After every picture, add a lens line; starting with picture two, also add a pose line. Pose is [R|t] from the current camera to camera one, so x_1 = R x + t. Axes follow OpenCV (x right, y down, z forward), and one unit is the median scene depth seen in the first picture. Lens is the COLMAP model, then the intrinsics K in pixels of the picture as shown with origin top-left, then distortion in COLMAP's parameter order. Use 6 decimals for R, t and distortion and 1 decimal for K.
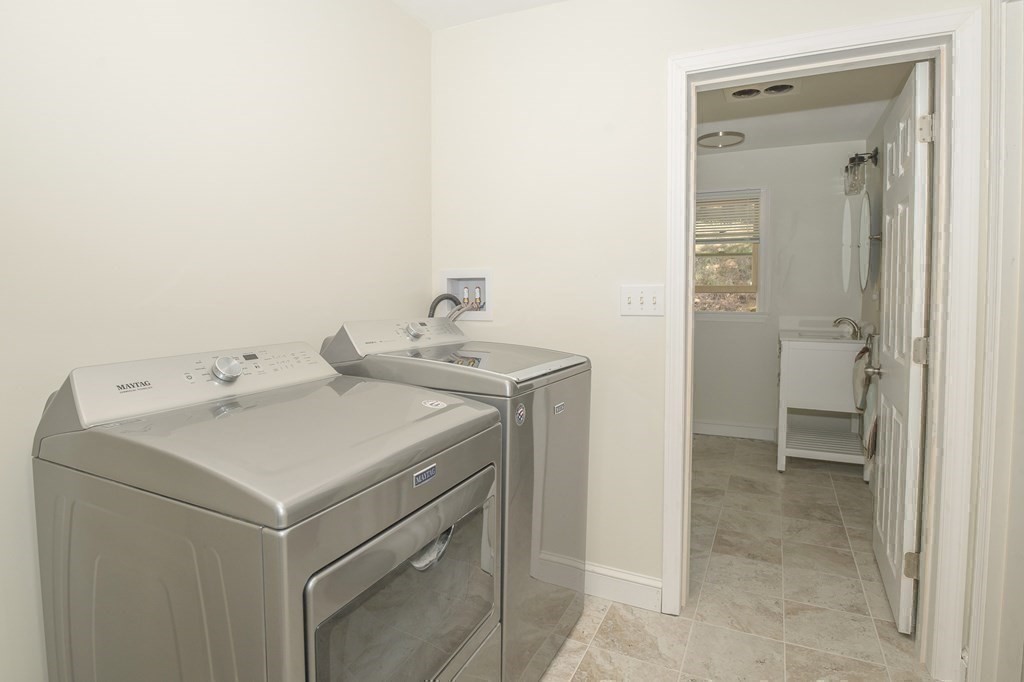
lens RADIAL K [[511.3, 0, 512.0], [0, 511.3, 341.0], [0, 0, 1]] dist [-0.029350, -0.001743]
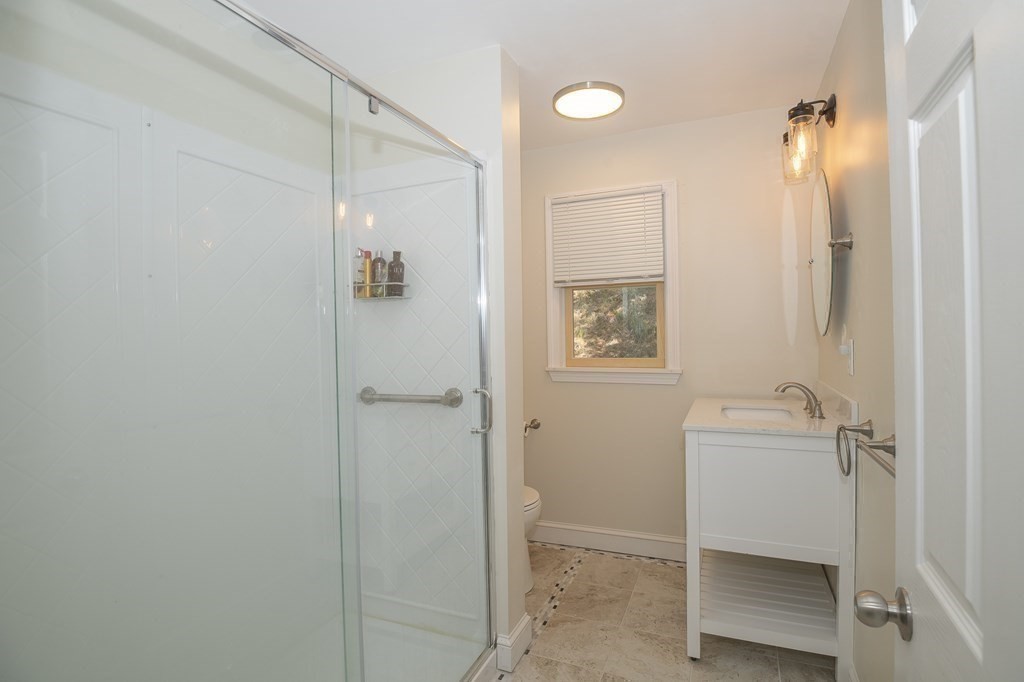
lens RADIAL K [[511.3, 0, 512.0], [0, 511.3, 341.0], [0, 0, 1]] dist [-0.029350, -0.001743]
pose [[0.997021, 0.000410, 0.077131, 0.290065], [0.005216, 0.997338, -0.072724, -0.054981], [-0.076955, 0.072910, 0.994365, 0.437697]]
